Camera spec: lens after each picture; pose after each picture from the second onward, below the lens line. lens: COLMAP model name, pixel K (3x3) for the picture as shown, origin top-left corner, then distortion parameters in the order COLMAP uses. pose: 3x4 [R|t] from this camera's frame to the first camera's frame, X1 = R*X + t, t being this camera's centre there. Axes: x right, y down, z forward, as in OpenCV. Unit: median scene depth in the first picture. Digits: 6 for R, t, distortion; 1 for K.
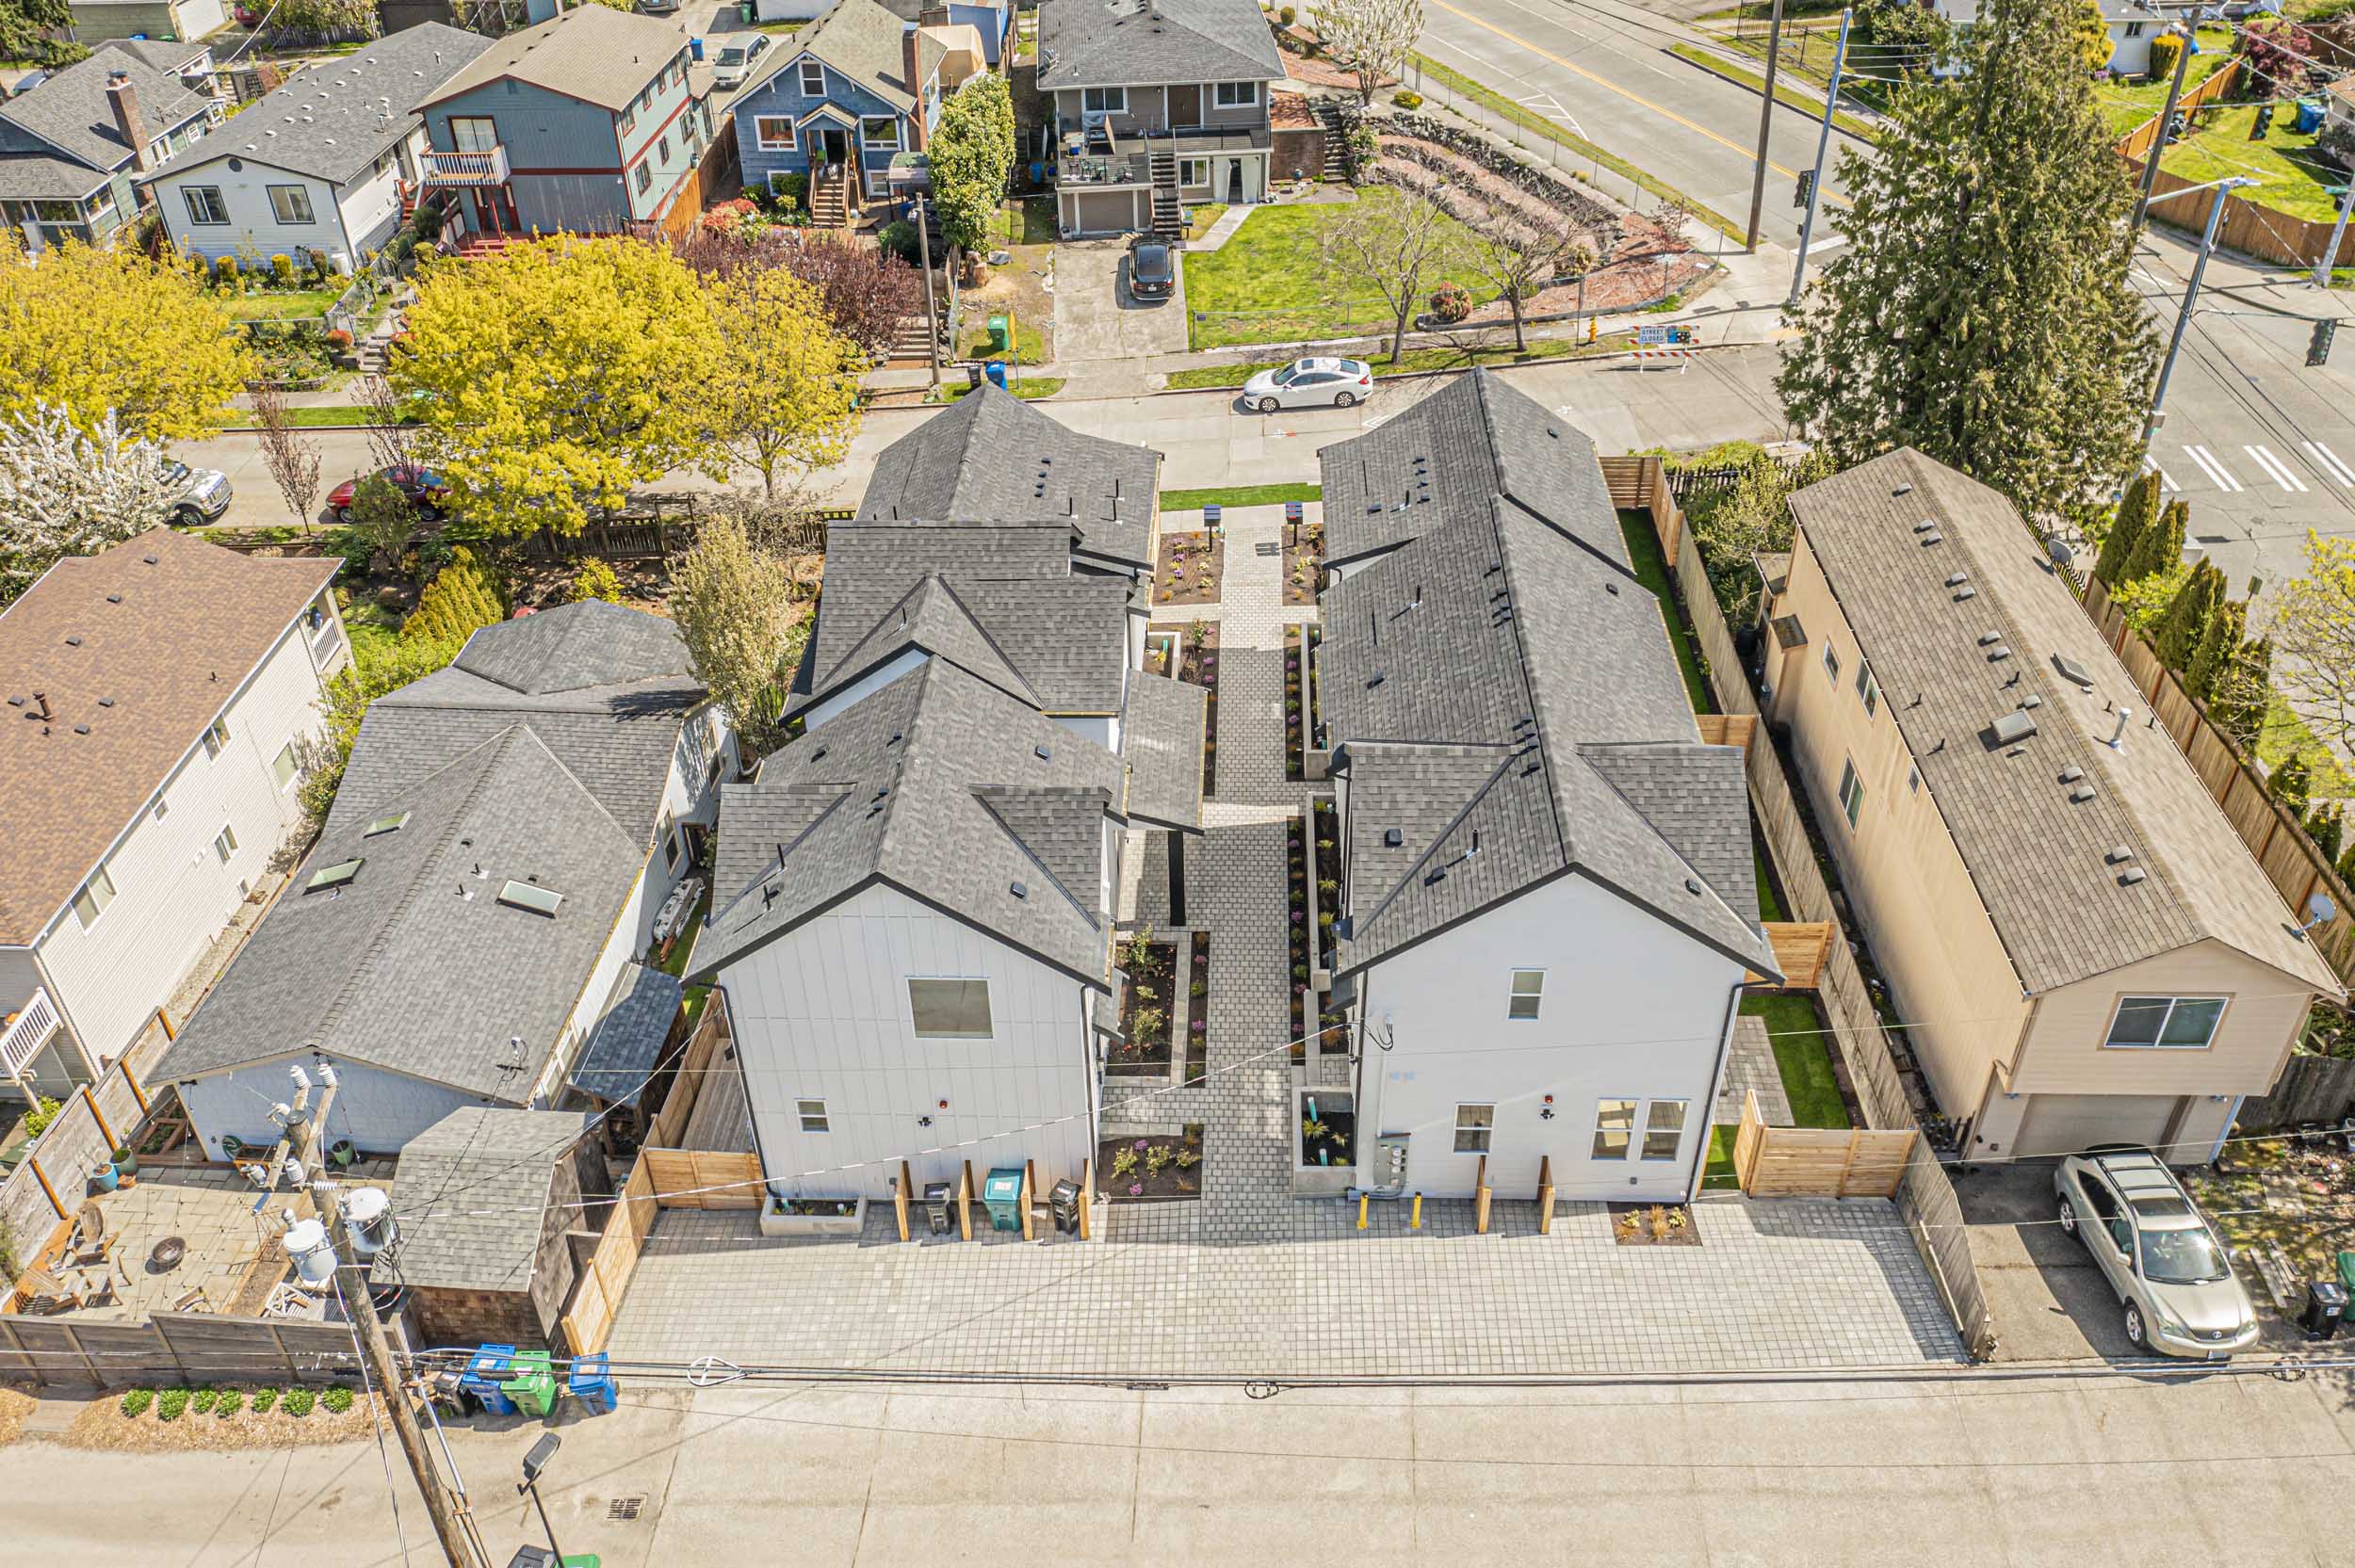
lens RADIAL K [[1870.7, 0, 1168.8], [0, 1870.7, 780.8], [0, 0, 1]] dist [-0.016597, 0.004633]
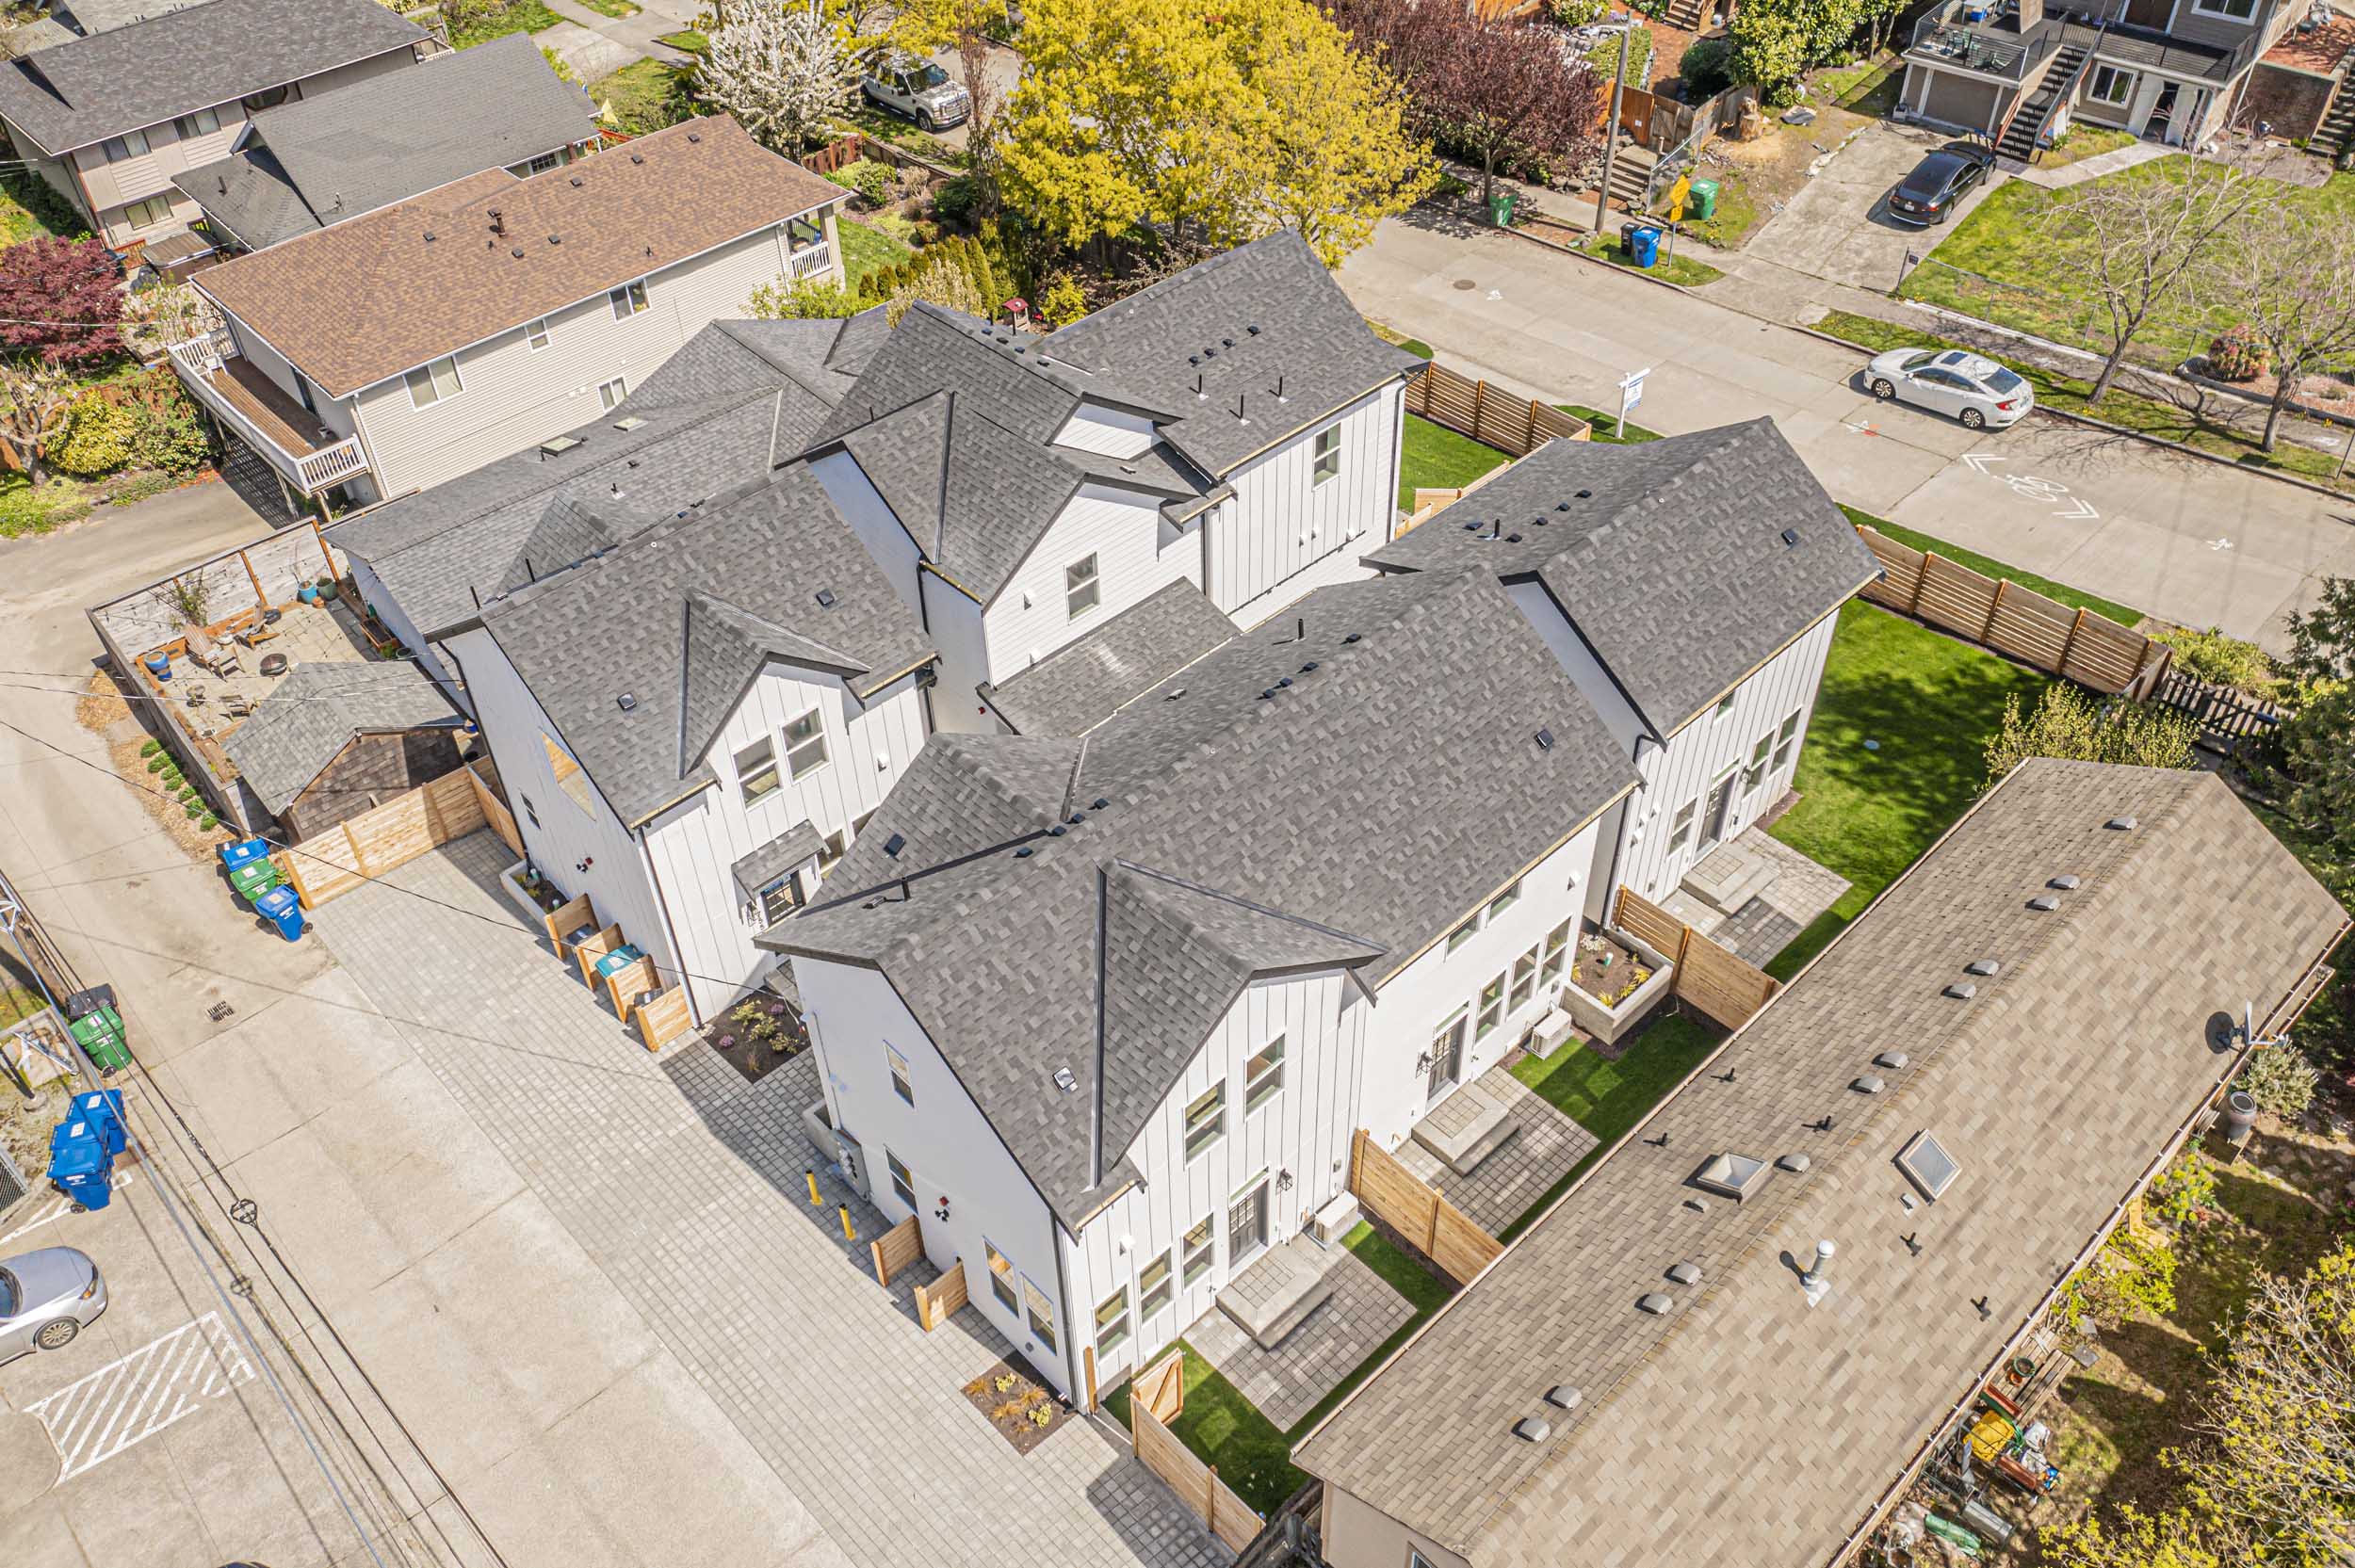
lens RADIAL K [[1870.7, 0, 1168.8], [0, 1870.7, 780.8], [0, 0, 1]] dist [-0.016597, 0.004633]
pose [[0.712015, 0.476109, -0.516096, 0.307901], [-0.401692, 0.879045, 0.256756, -0.128792], [0.575915, 0.024498, 0.817142, 0.171790]]
